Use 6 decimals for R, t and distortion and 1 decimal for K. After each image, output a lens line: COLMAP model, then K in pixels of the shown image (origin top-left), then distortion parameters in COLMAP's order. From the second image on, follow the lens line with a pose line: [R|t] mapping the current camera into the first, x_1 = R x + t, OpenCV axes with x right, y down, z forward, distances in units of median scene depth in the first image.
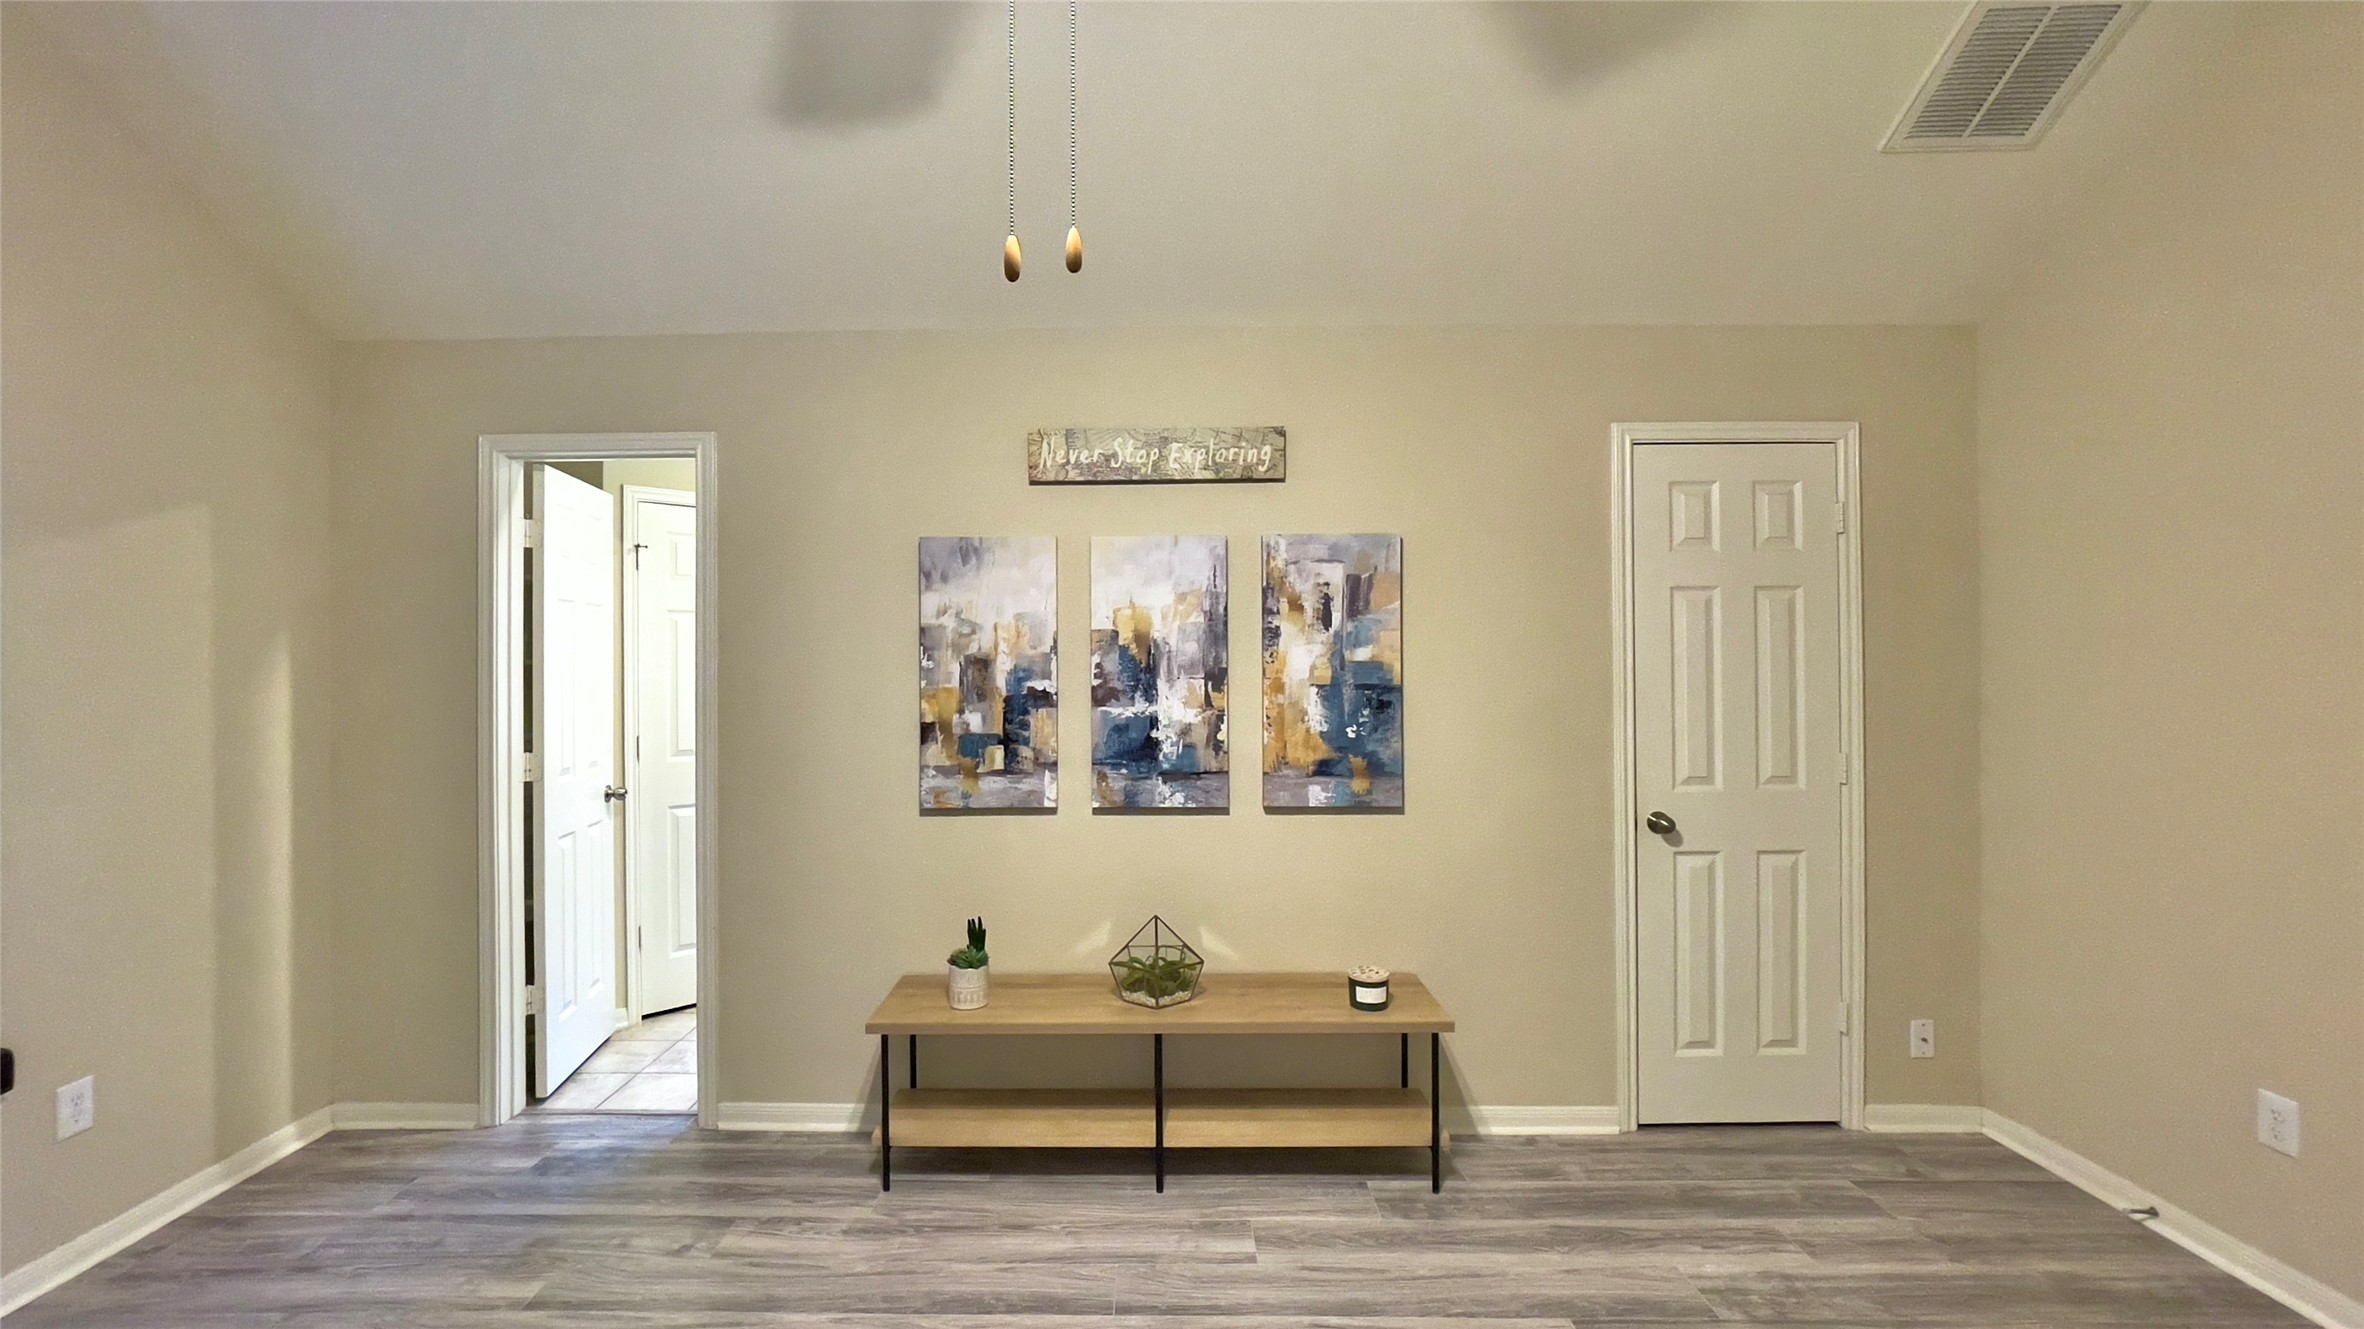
lens RADIAL K [[966.4, 0, 1125.0], [0, 966.4, 670.8], [0, 0, 1]] dist [-0.001568, 0.002200]
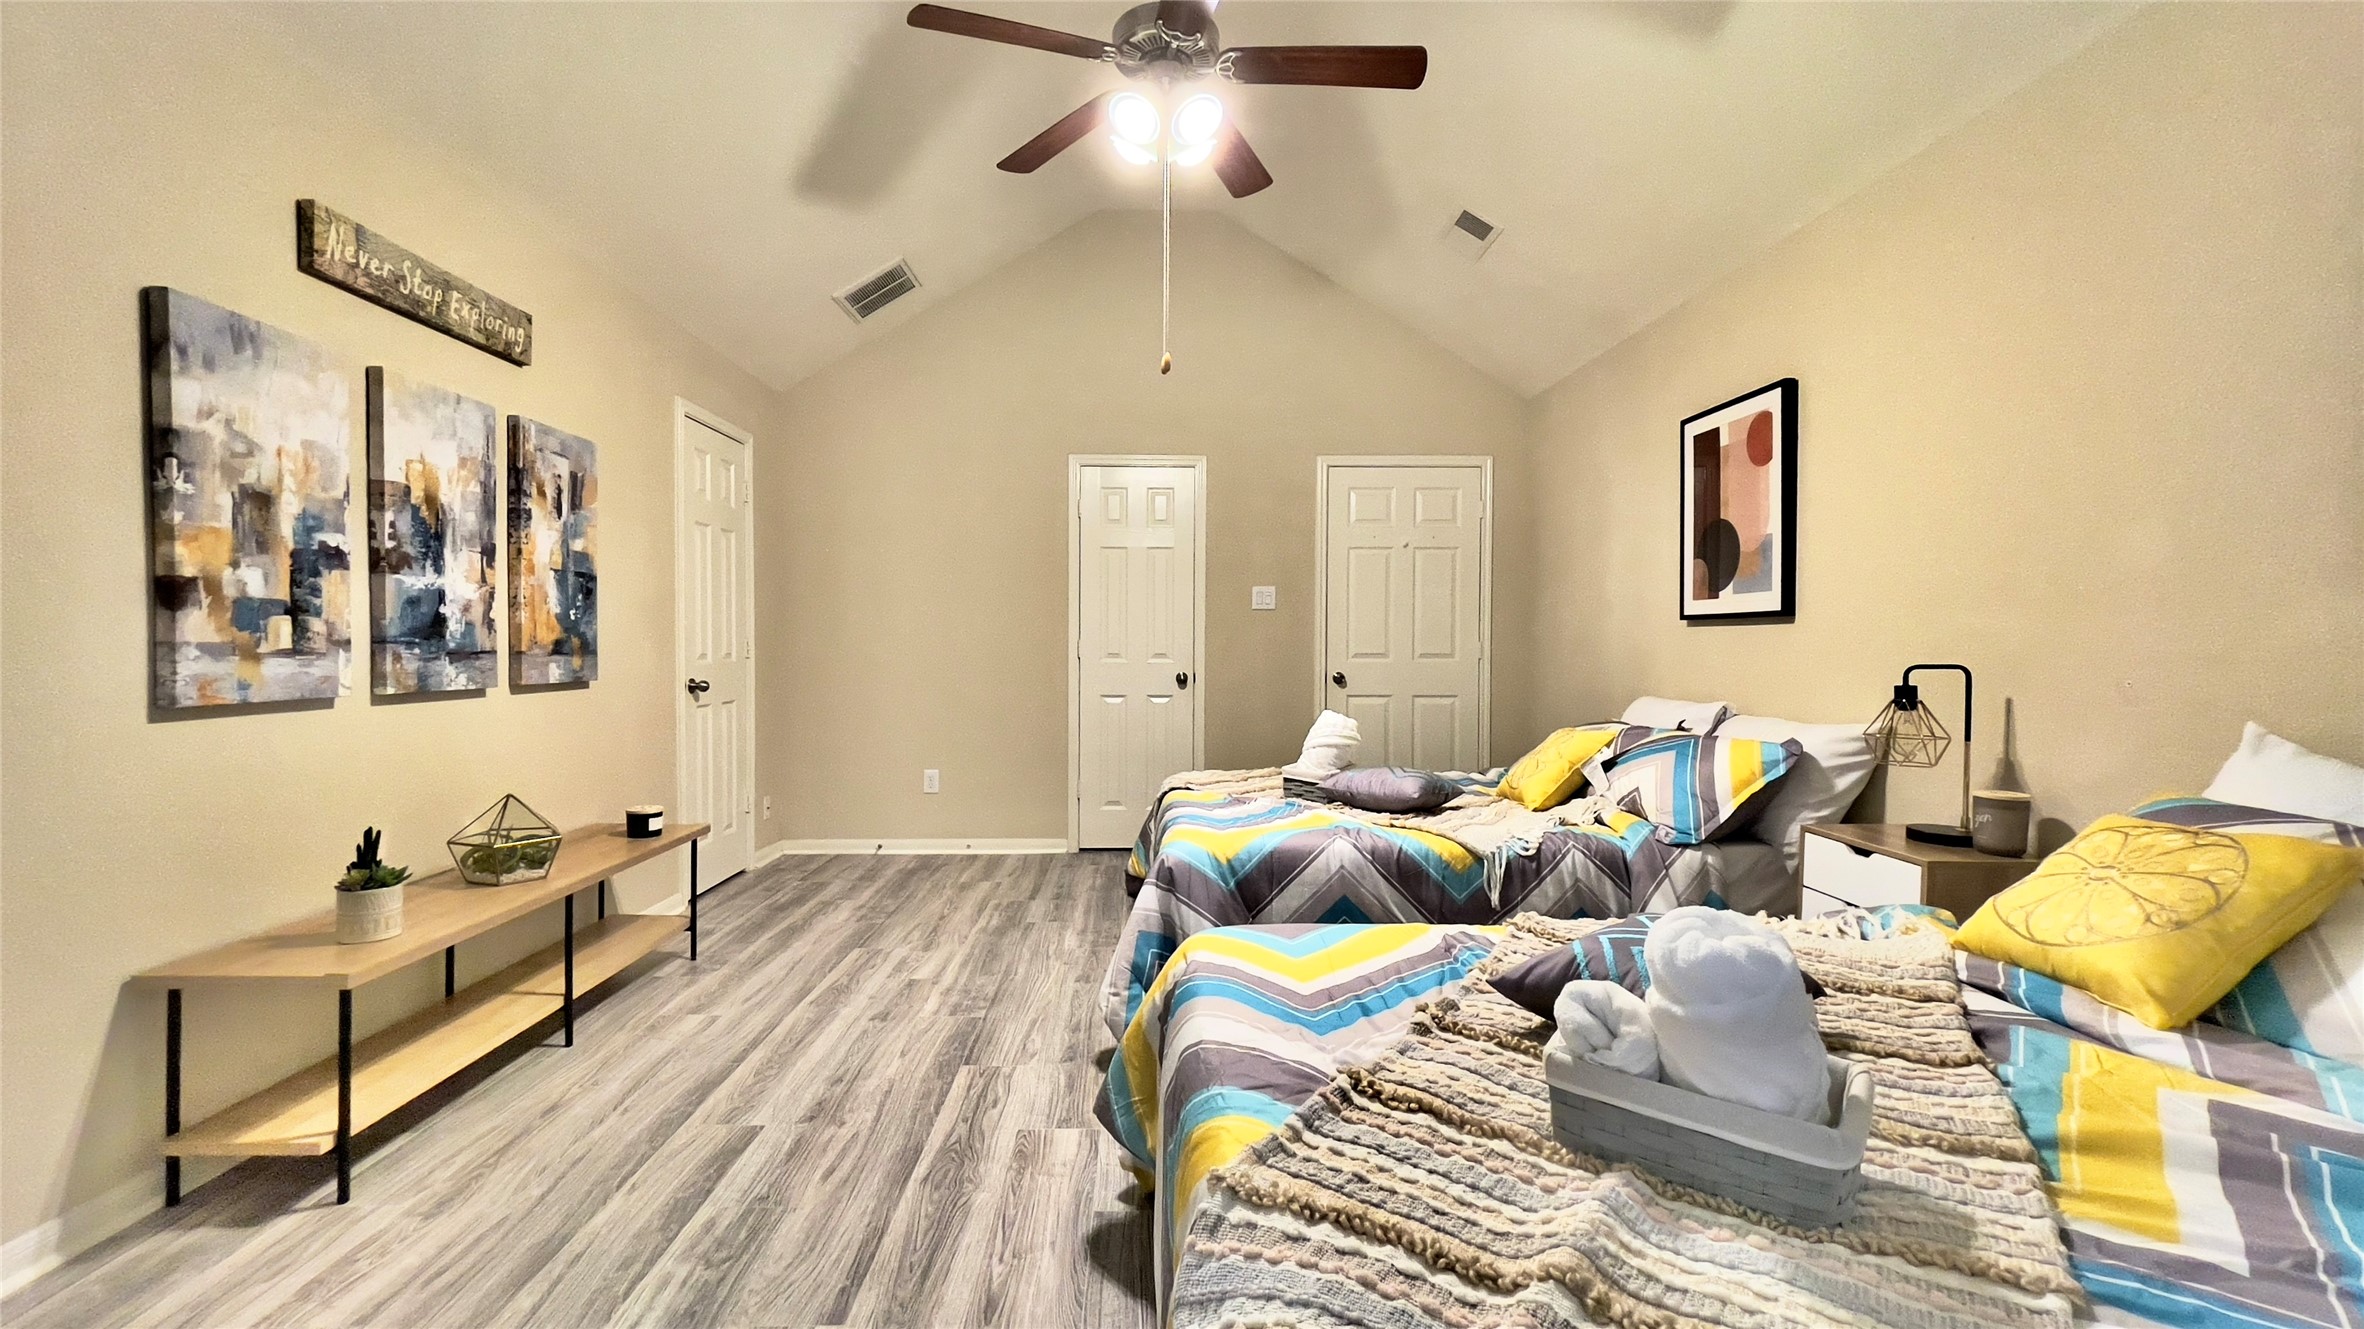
lens RADIAL K [[966.4, 0, 1163.2], [0, 966.4, 670.2], [0, 0, 1]] dist [-0.001568, 0.002200]
pose [[-0.028899, -0.019881, 0.999385, -0.887433], [-0.005269, 0.999791, 0.019737, 0.100912], [-0.999568, -0.004696, -0.028998, 0.355713]]
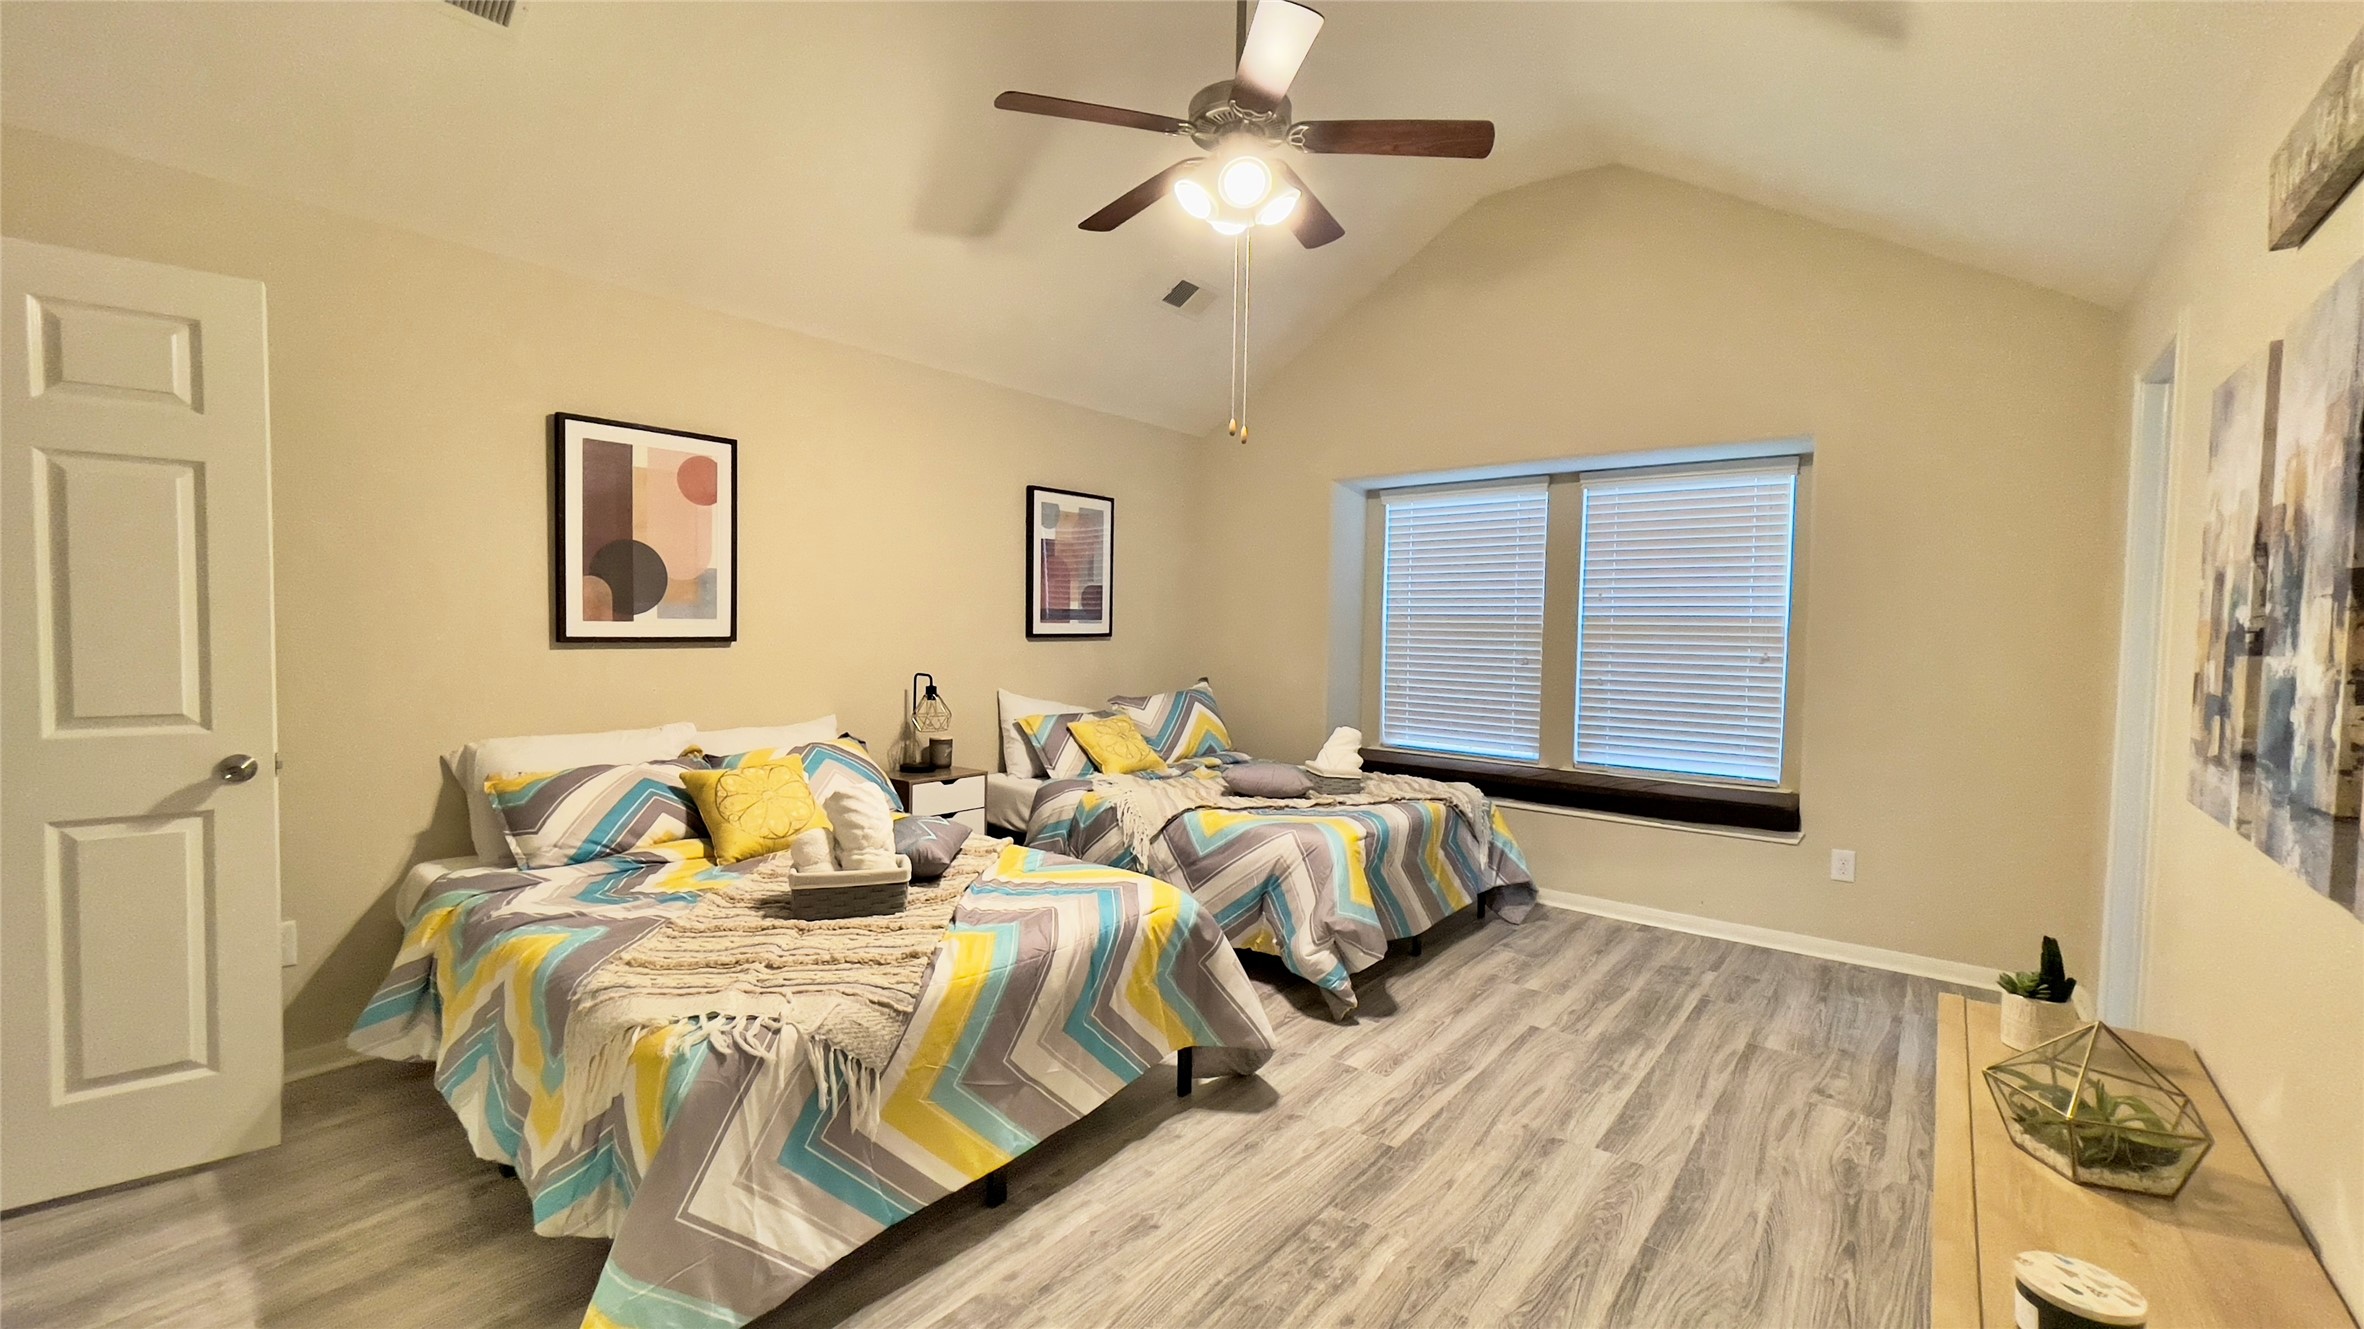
lens RADIAL K [[966.4, 0, 1180.4], [0, 966.4, 660.6], [0, 0, 1]] dist [-0.001568, 0.002200]
pose [[-0.611179, 0.027836, -0.791002, 0.743729], [-0.011591, 0.998959, 0.044110, 0.023845], [0.791407, 0.036128, -0.610221, 0.855842]]
